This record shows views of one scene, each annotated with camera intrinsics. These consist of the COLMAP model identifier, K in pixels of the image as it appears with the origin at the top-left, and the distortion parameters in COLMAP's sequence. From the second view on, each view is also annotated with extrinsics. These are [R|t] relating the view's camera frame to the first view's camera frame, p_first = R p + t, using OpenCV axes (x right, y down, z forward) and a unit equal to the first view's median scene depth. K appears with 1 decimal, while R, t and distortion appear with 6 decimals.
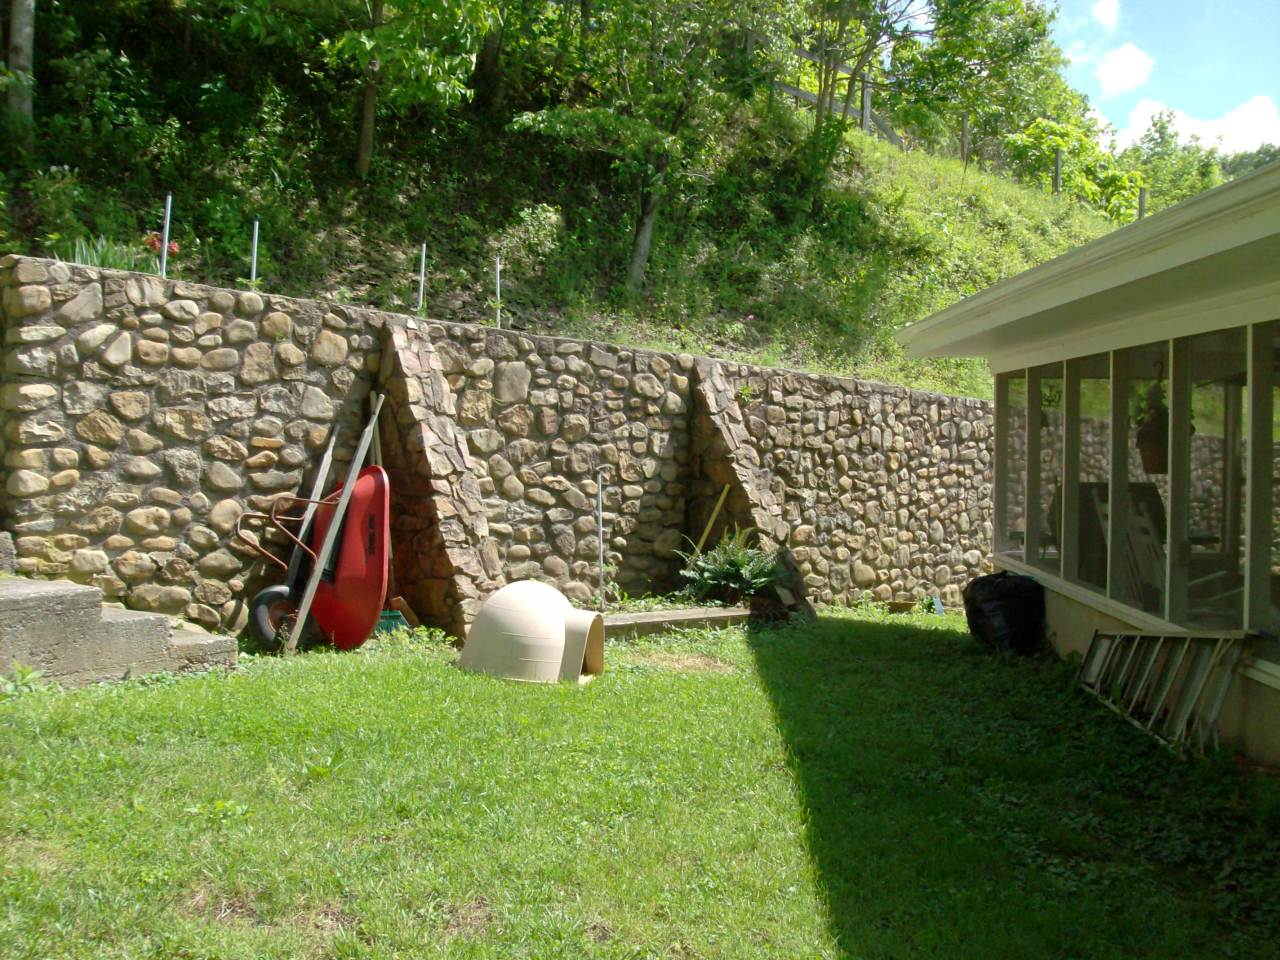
lens RADIAL K [[1326.8, 0, 640.0], [0, 1326.8, 480.0], [0, 0, 1]] dist [-0.187213, 0.150432]
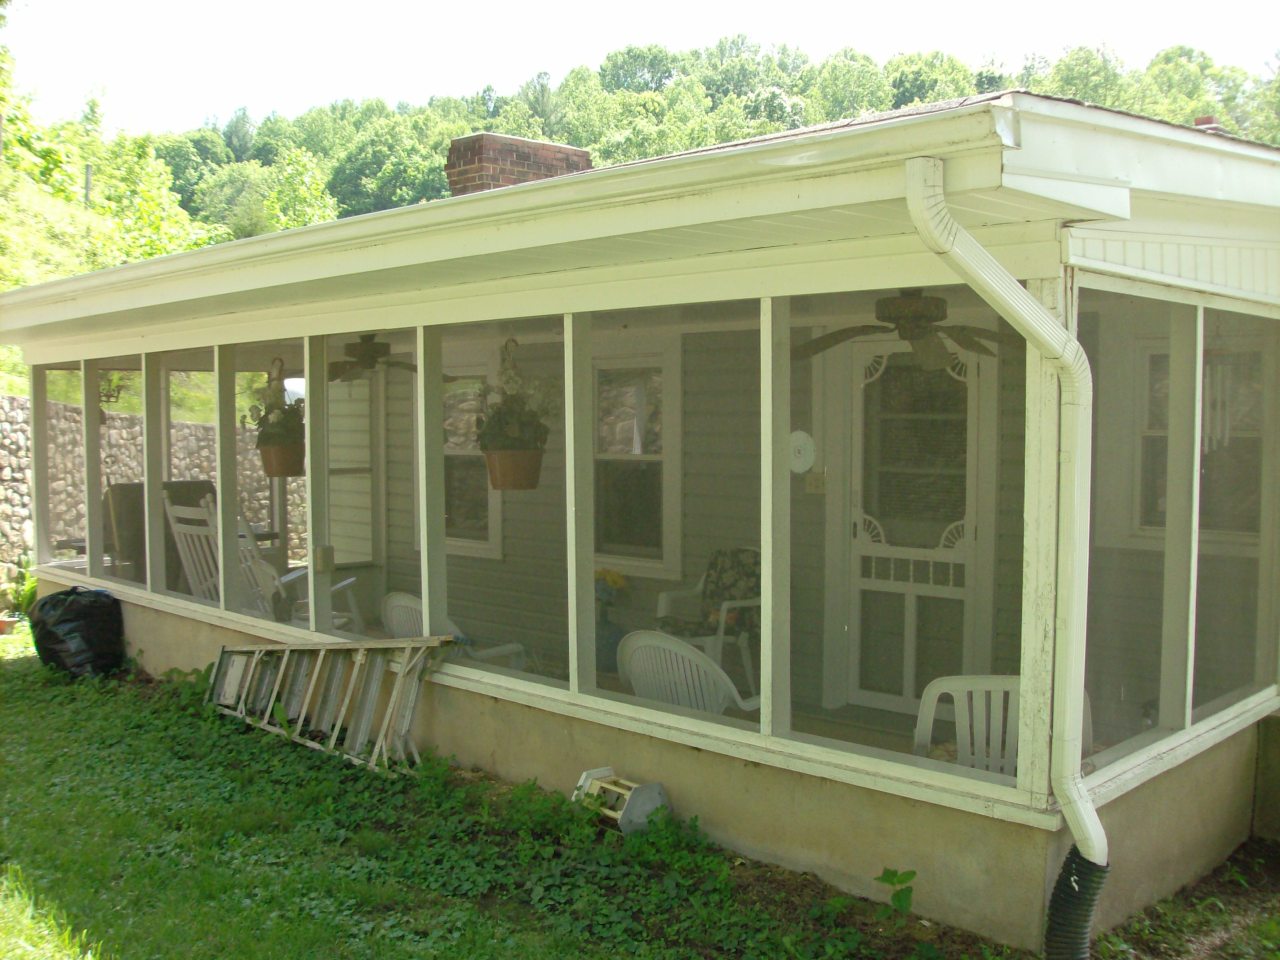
lens RADIAL K [[1326.8, 0, 640.0], [0, 1326.8, 480.0], [0, 0, 1]] dist [-0.187213, 0.150432]
pose [[0.680971, -0.043493, 0.731018, -0.106756], [0.031737, 0.999050, 0.029876, -0.019534], [-0.731622, 0.002856, 0.681704, 0.126426]]
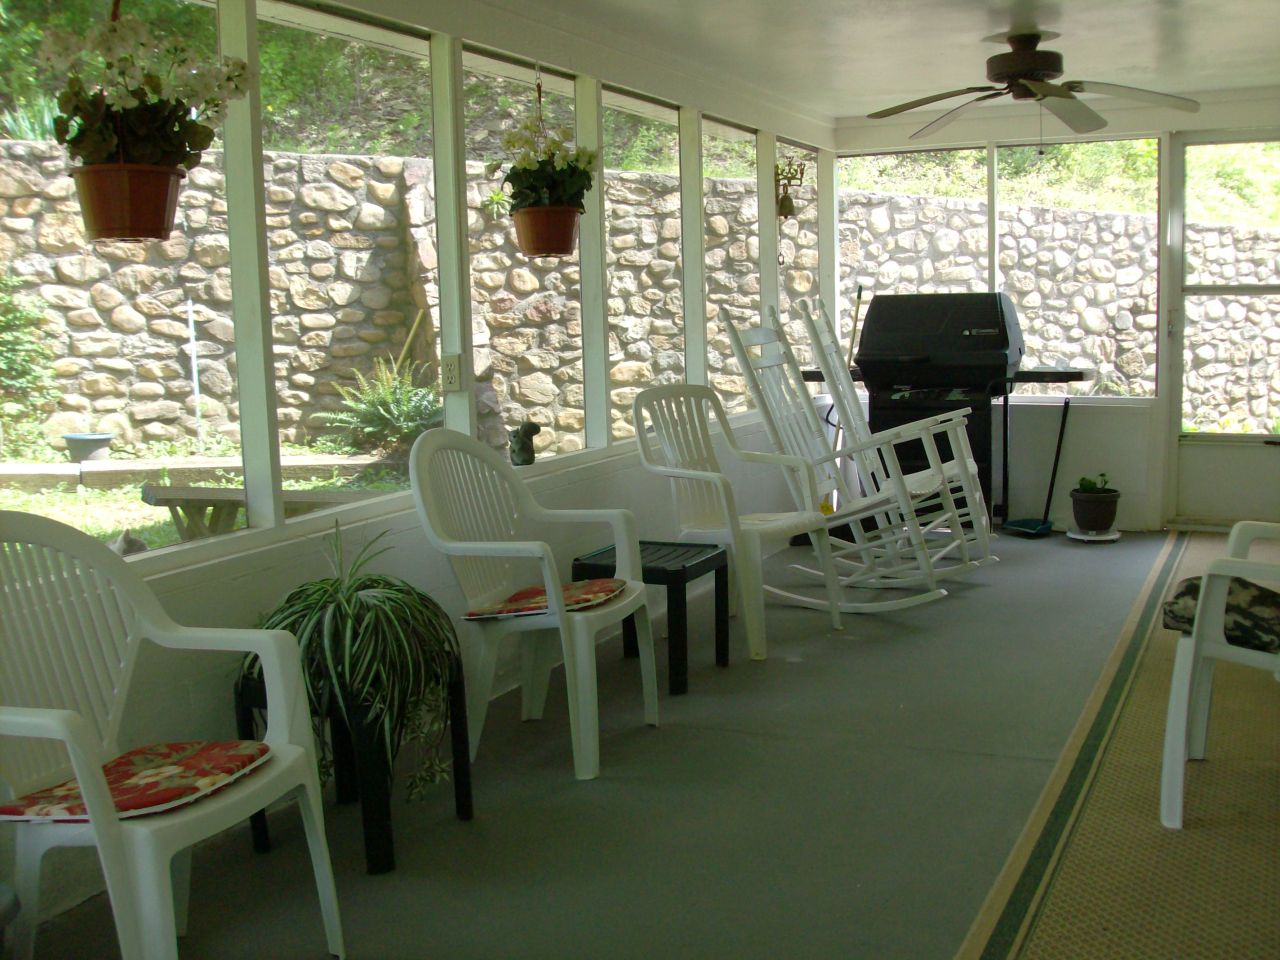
lens RADIAL K [[1326.8, 0, 640.0], [0, 1326.8, 480.0], [0, 0, 1]] dist [-0.187213, 0.150432]
pose [[0.912872, 0.024339, -0.407519, 0.632126], [0.016422, 0.995224, 0.096226, 0.038776], [0.407915, -0.094534, 0.908113, 0.353987]]
